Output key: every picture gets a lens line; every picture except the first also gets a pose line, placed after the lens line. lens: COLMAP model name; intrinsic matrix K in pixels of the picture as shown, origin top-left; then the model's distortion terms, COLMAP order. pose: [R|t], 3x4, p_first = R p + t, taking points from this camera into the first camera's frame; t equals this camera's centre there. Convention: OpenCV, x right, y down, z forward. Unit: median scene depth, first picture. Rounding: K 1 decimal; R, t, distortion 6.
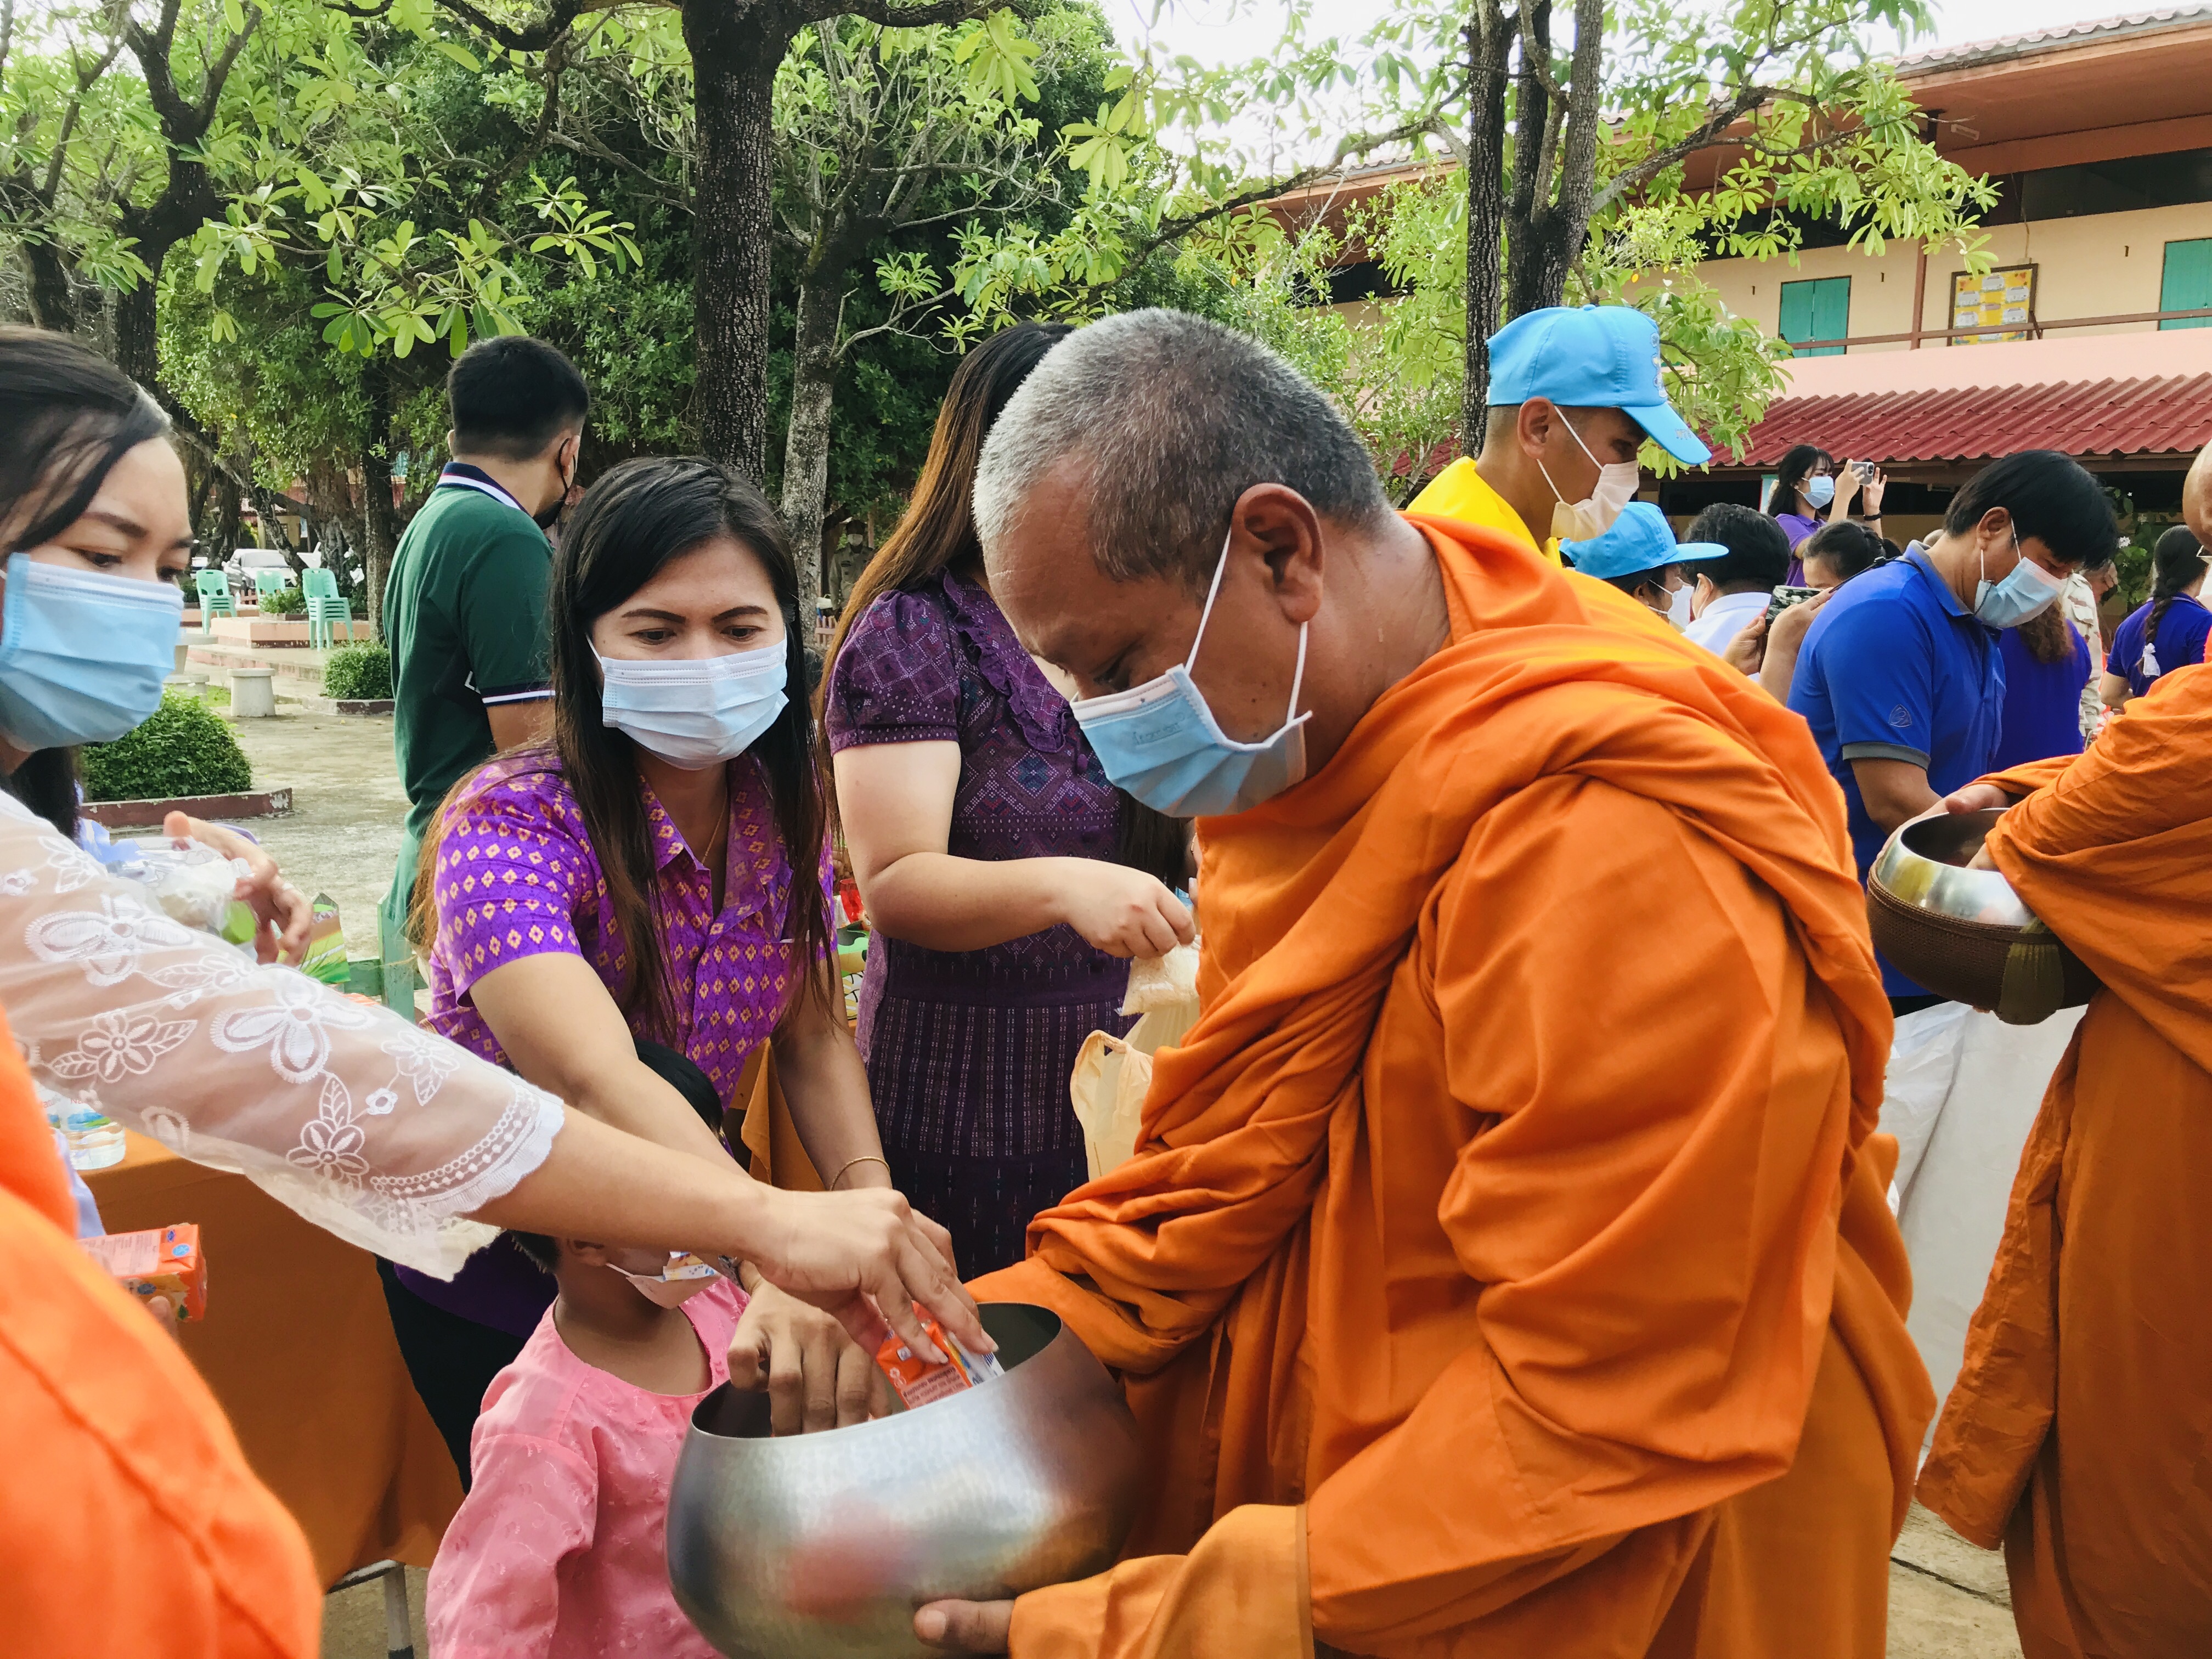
lens RADIAL K [[1817.0, 0, 1097.3], [0, 1817.0, 809.2], [0, 0, 1]] dist [0.012330, -0.007047]
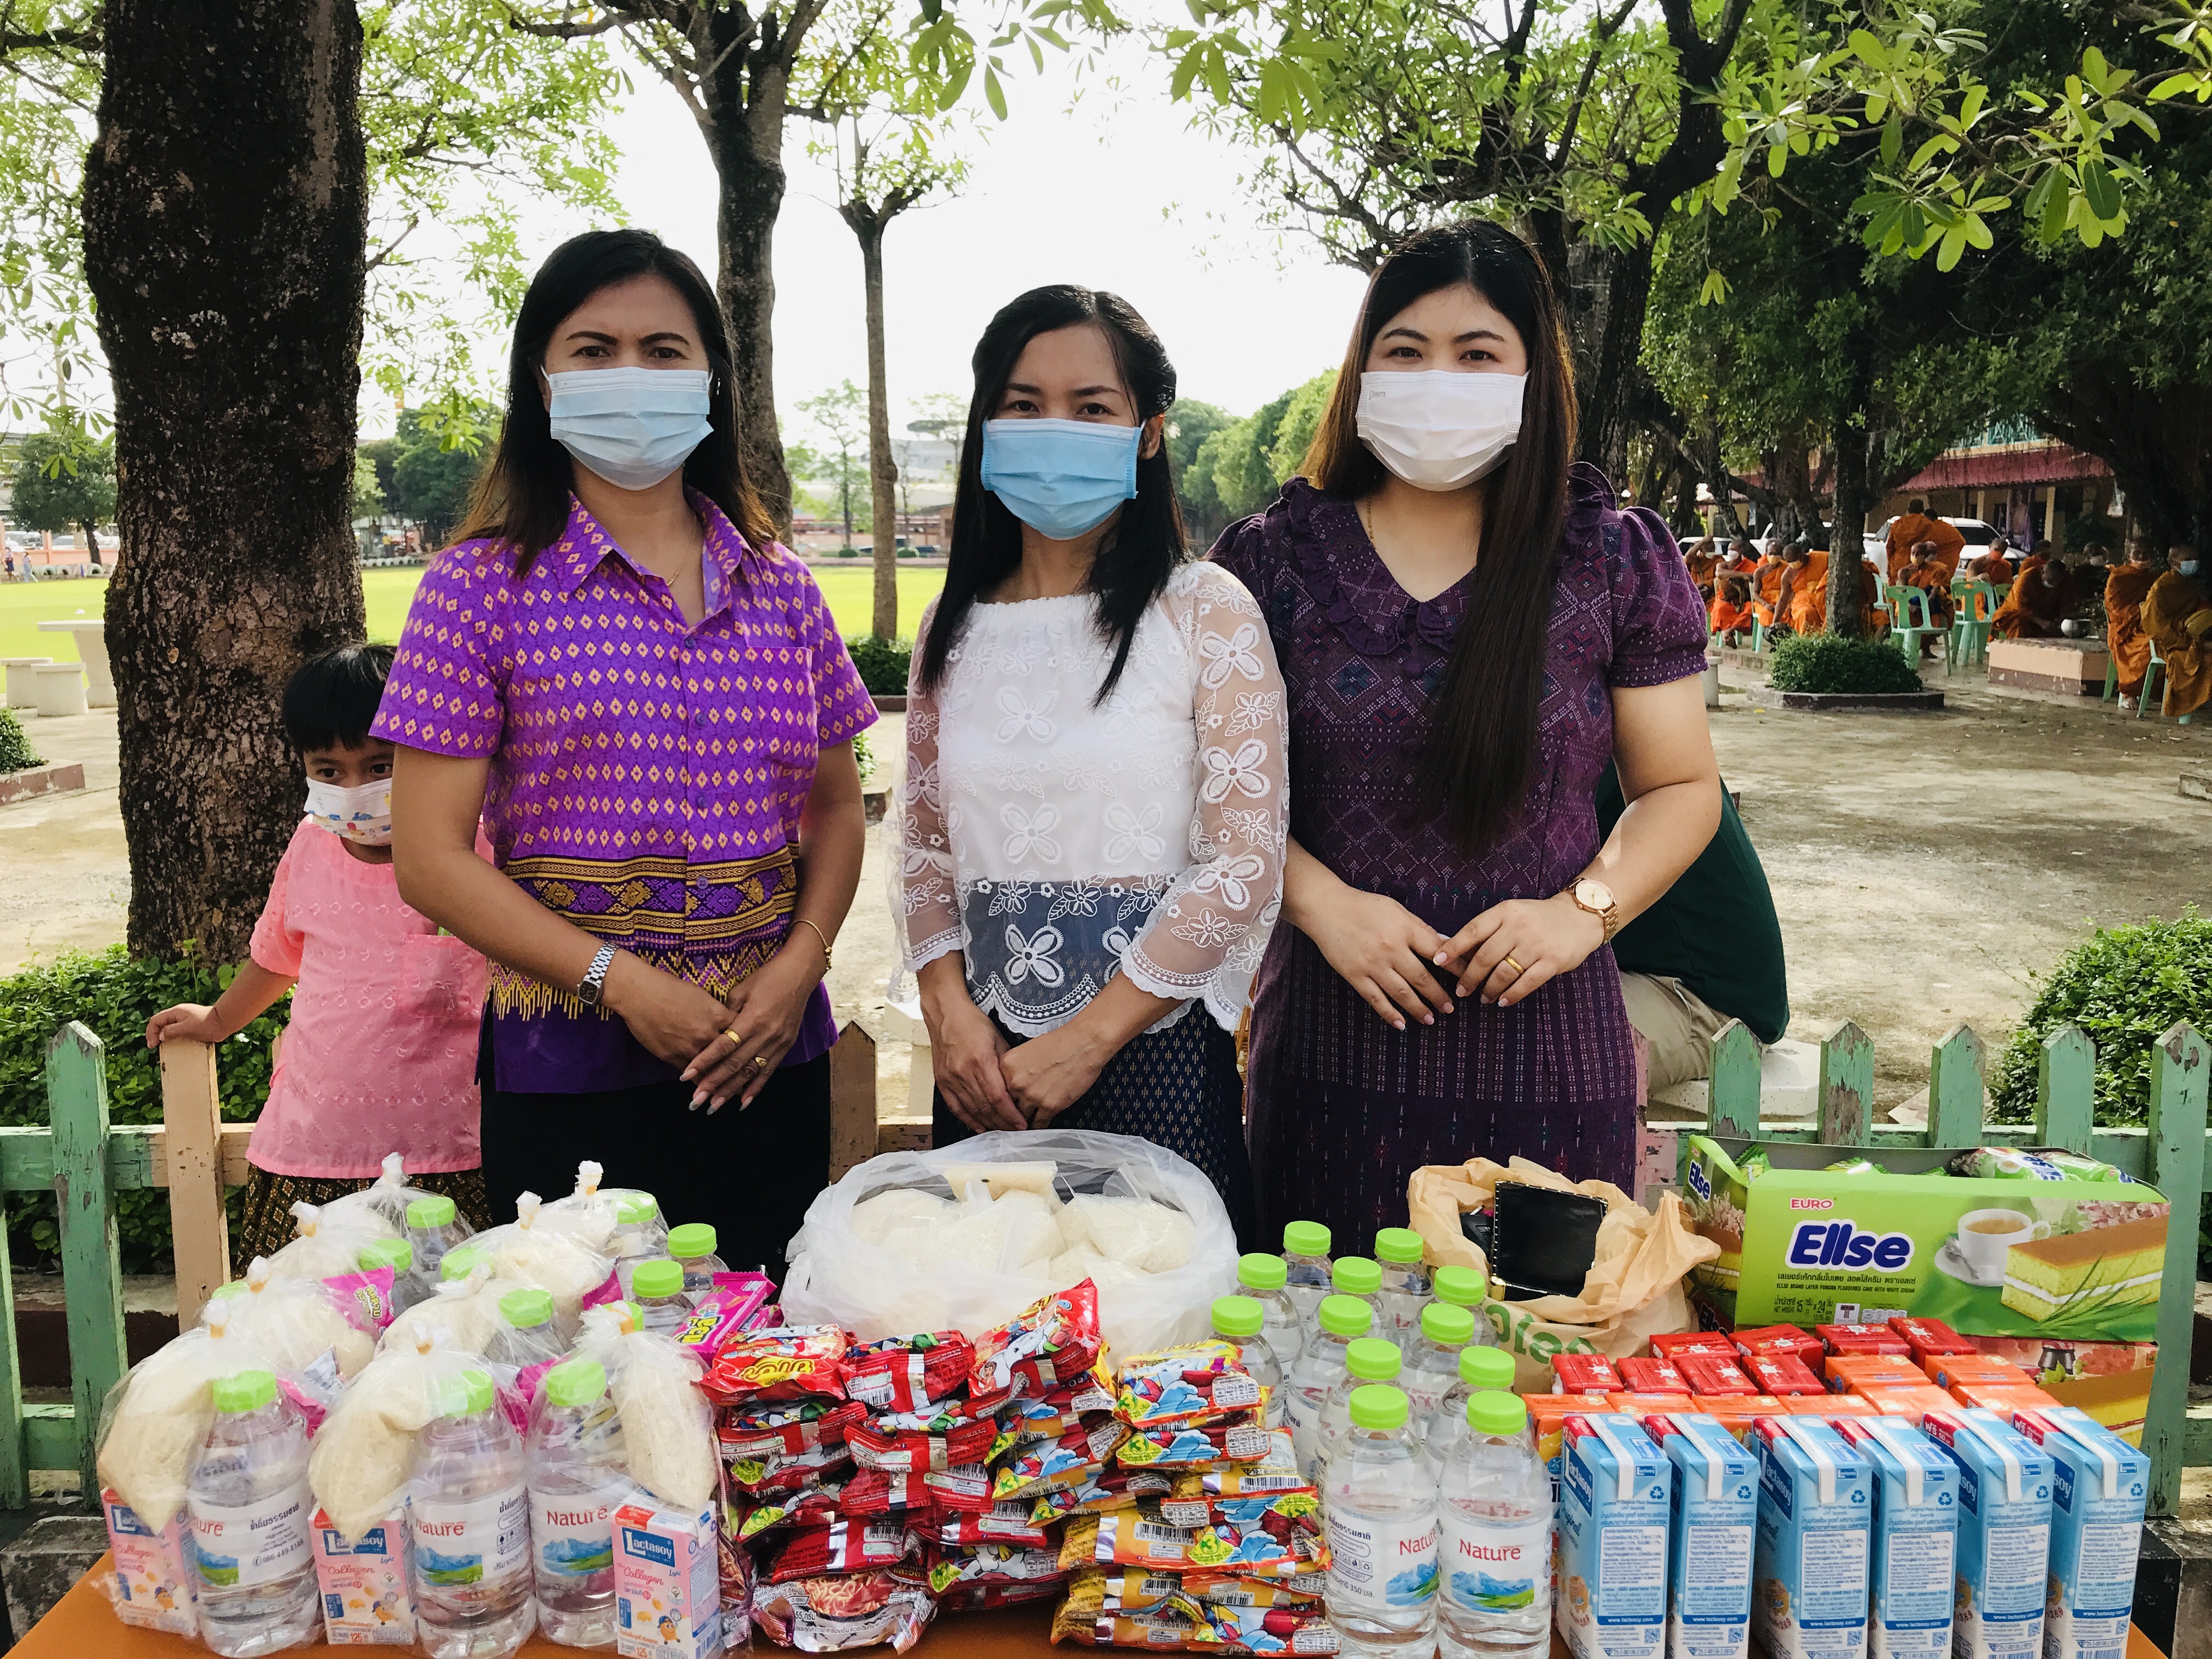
lens RADIAL K [[1817.0, 0, 1093.8], [0, 1817.0, 819.6], [0, 0, 1]] dist [0.012330, -0.007047]
pose [[0.733538, 0.086472, -0.674125, -0.075060], [-0.079058, 0.995996, 0.041734, -0.011726], [0.675035, 0.022682, 0.737437, 0.131053]]
